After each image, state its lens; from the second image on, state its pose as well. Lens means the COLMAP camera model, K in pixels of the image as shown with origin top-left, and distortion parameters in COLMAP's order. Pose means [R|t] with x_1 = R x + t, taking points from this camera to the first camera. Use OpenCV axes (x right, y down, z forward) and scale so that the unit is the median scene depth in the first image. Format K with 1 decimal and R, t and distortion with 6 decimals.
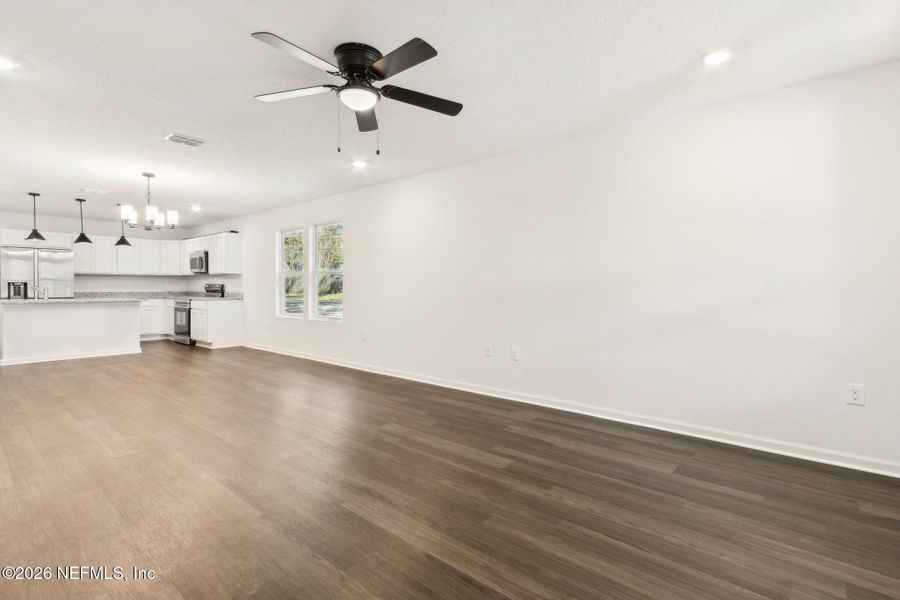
lens RADIAL K [[421.0, 0, 450.8], [0, 421.0, 290.6], [0, 0, 1]] dist [0.000811, 0.000127]
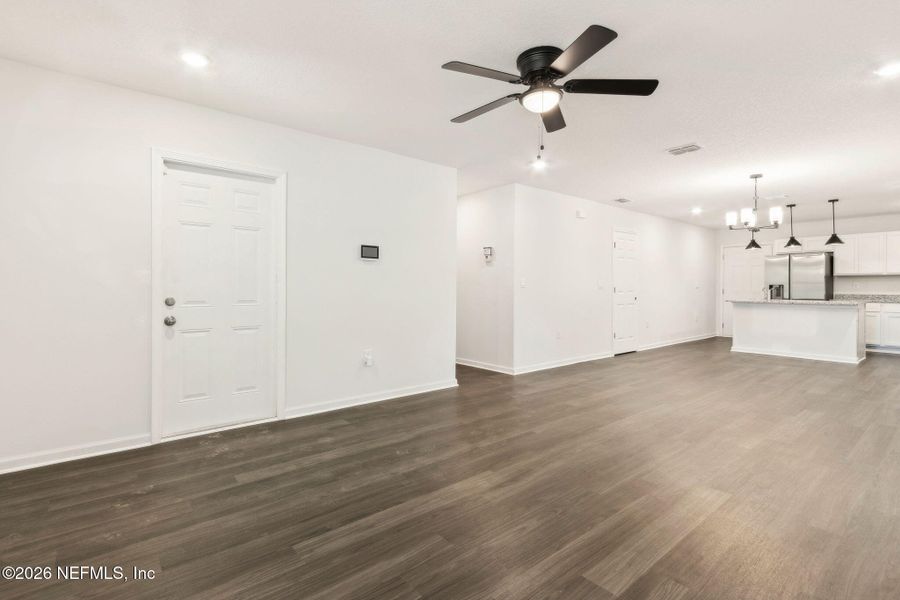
lens RADIAL K [[421.0, 0, 450.8], [0, 421.0, 290.6], [0, 0, 1]] dist [0.000811, 0.000127]
pose [[-0.175221, 0.003273, -0.984524, 0.483250], [-0.009419, 0.999943, 0.005001, -0.002181], [0.984484, 0.010150, -0.175180, 0.572498]]
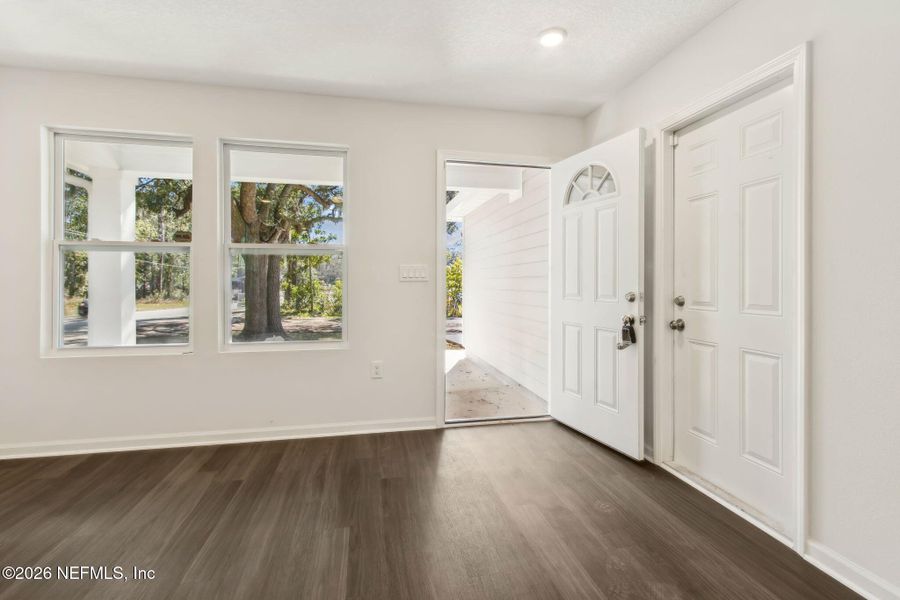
lens RADIAL K [[423.4, 0, 451.4], [0, 423.4, 278.0], [0, 0, 1]] dist [0.003776, 0.000590]
pose [[-0.784441, 0.002709, 0.620198, -0.292659], [0.000254, 0.999992, -0.004047, -0.004854], [-0.620203, -0.003017, -0.784435, 0.632642]]
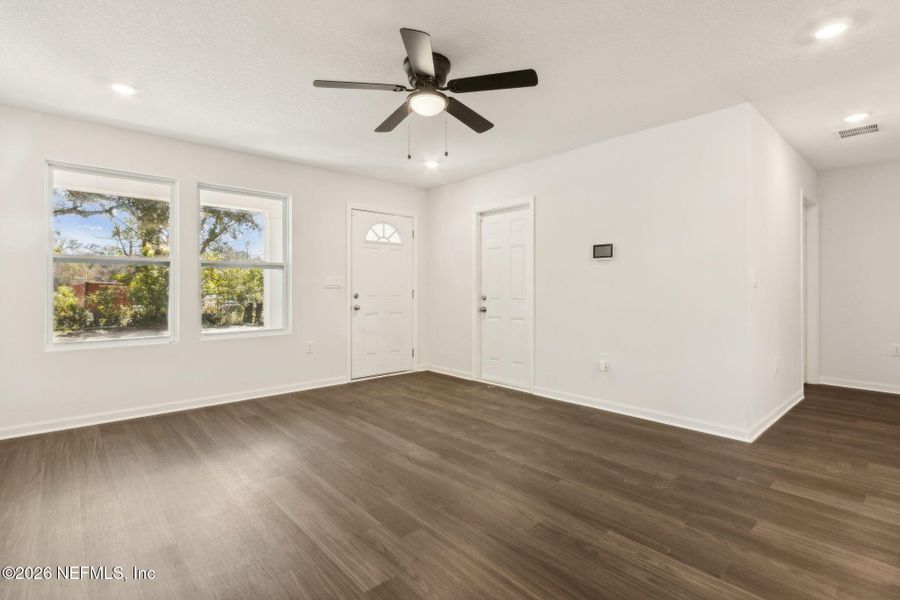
lens RADIAL K [[427.4, 0, 453.9], [0, 427.4, 288.3], [0, 0, 1]] dist [-0.001836, -0.000140]
pose [[-0.991223, -0.002090, 0.132183, -0.249161], [-0.001640, 0.999992, 0.003514, -0.005583], [-0.132189, 0.003266, -0.991219, 1.199936]]
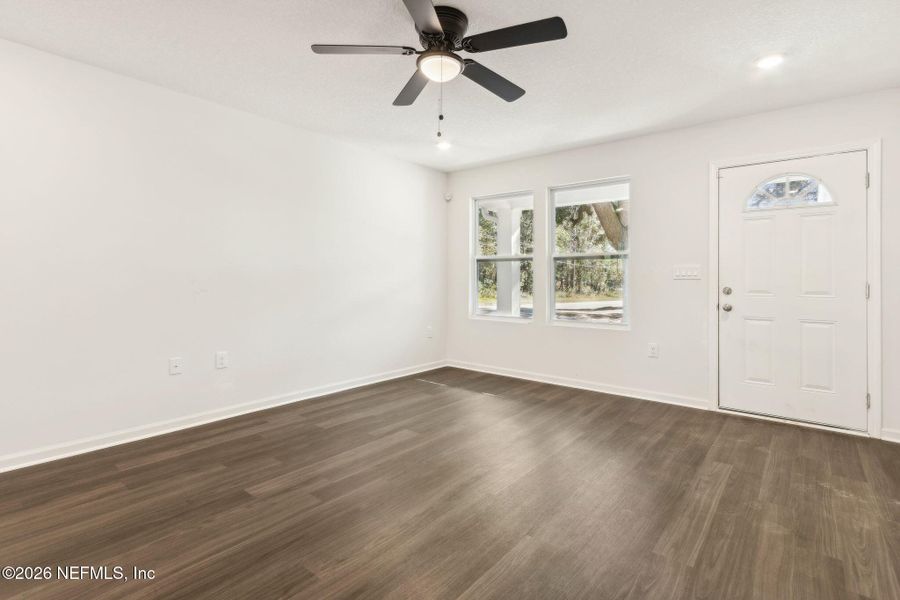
lens RADIAL K [[435.3, 0, 451.8], [0, 435.3, 272.7], [0, 0, 1]] dist [0.000864, -0.000096]
pose [[-0.016148, 0.011028, 0.999809, -0.681665], [0.000501, 0.999939, -0.011022, -0.005743], [-0.999869, 0.000323, -0.016152, 0.585018]]
